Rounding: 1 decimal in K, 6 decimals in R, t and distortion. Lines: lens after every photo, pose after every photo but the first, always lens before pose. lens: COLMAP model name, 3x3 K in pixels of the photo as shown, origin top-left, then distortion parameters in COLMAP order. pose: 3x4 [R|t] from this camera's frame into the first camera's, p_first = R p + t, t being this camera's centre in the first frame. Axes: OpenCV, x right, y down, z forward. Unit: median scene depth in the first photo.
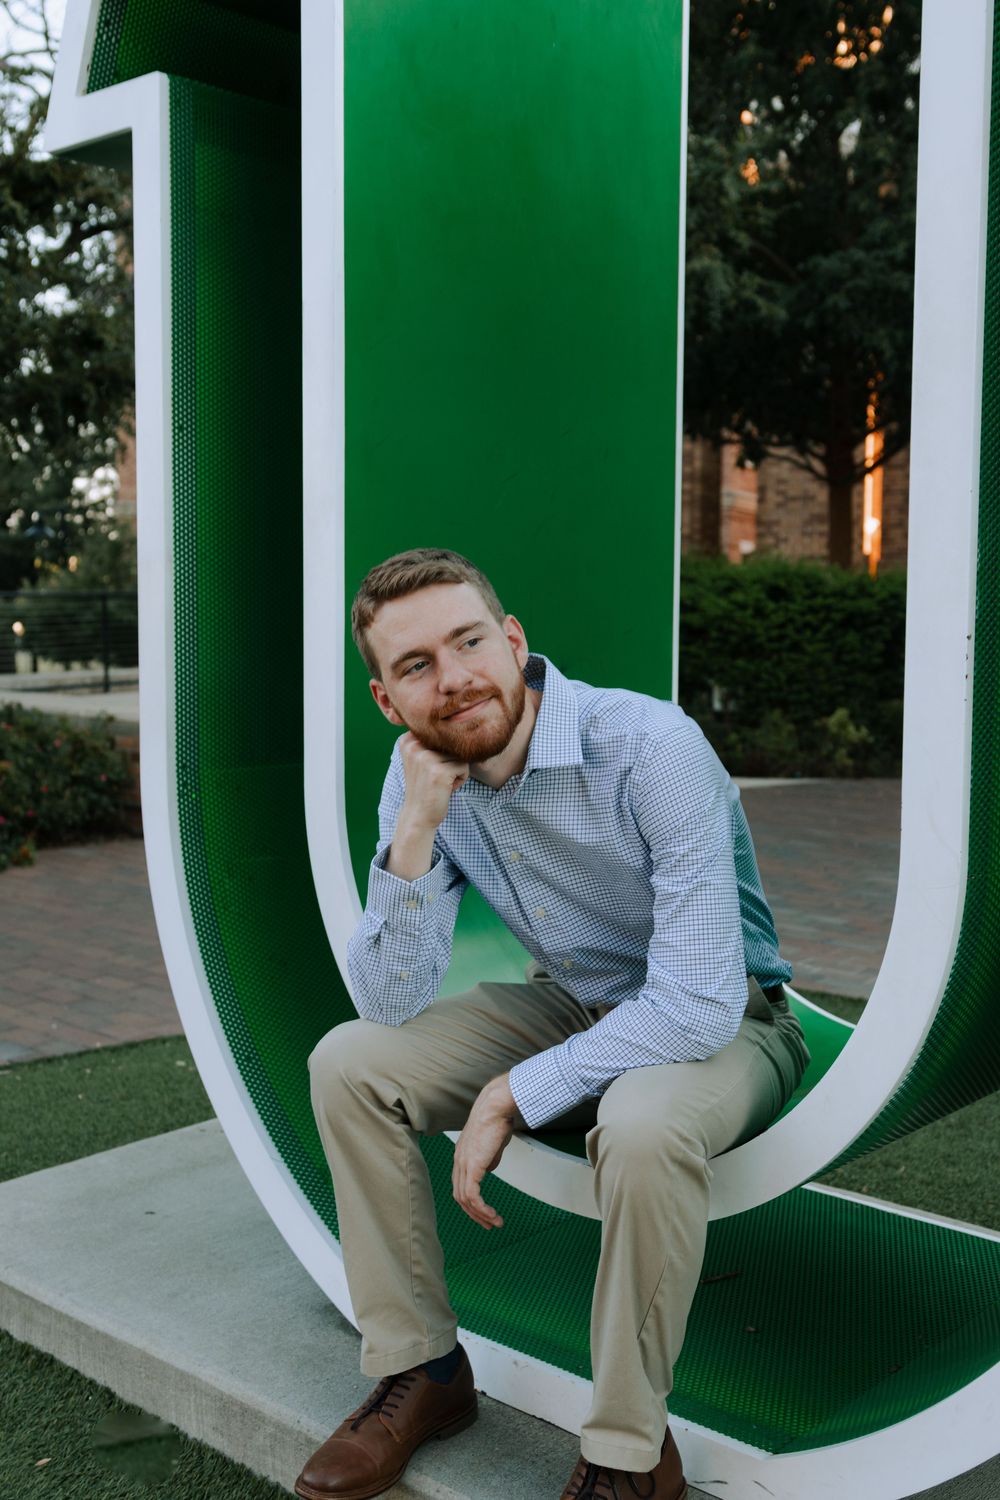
lens RADIAL K [[1650.9, 0, 493.1], [0, 1650.9, 751.1], [0, 0, 1]] dist [0.001740, 0.000000]
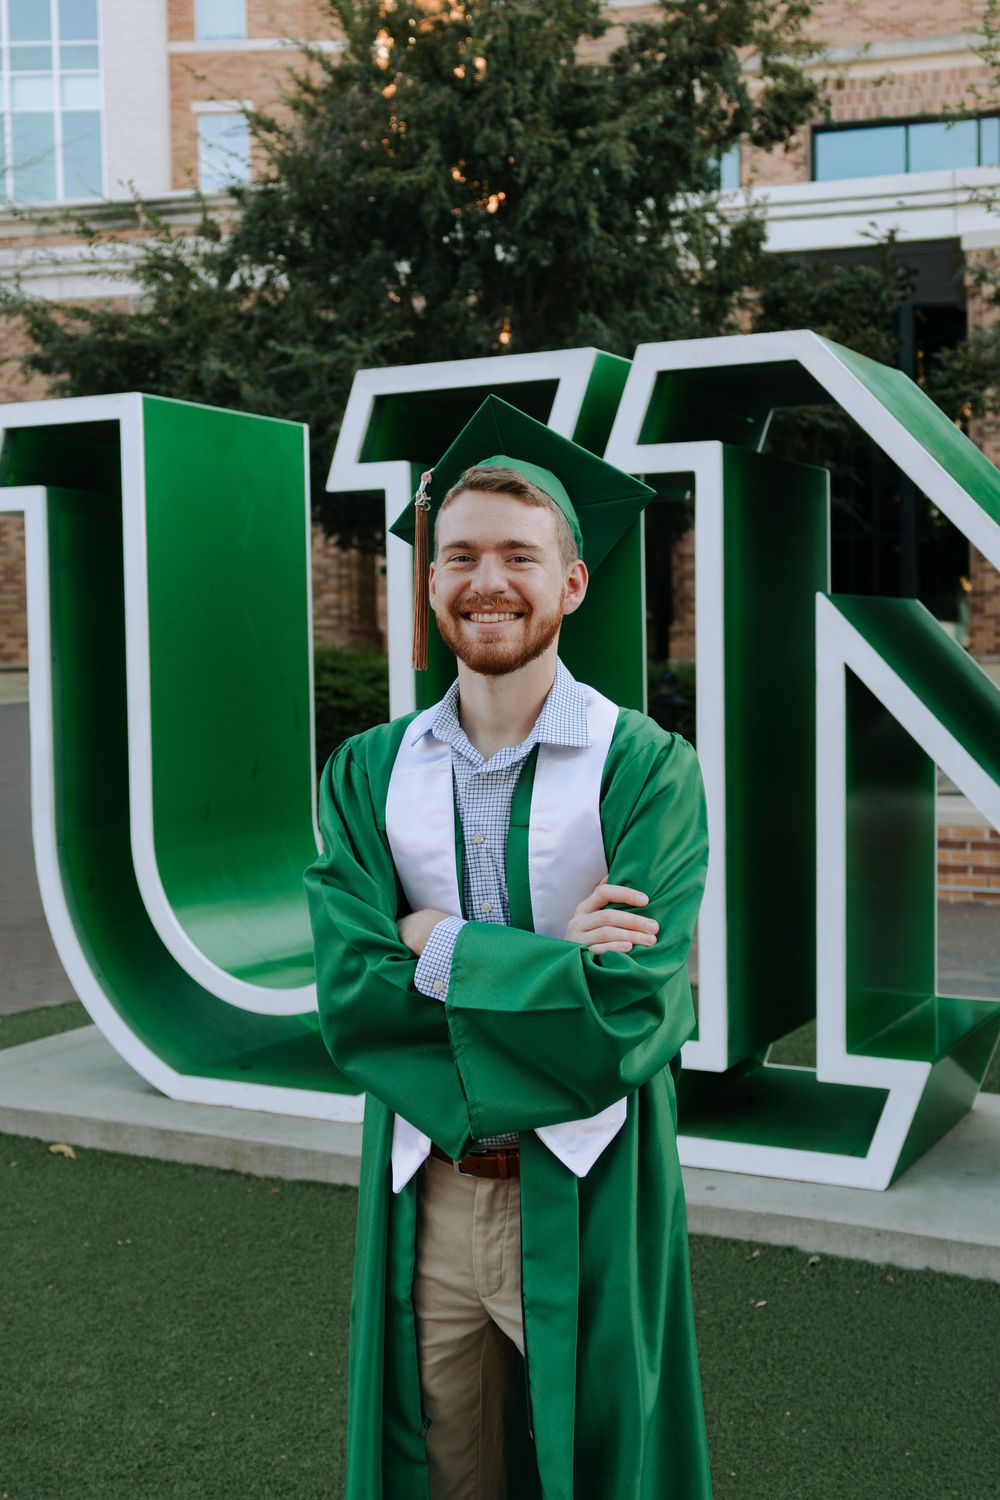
lens RADIAL K [[1714.4, 0, 665.7], [0, 1714.4, 731.8], [0, 0, 1]] dist [0.008298, 0.000000]
pose [[0.956736, -0.027950, 0.289611, -0.021800], [0.041115, 0.998374, -0.039473, 0.001001], [-0.288037, 0.049673, 0.956330, -0.299861]]
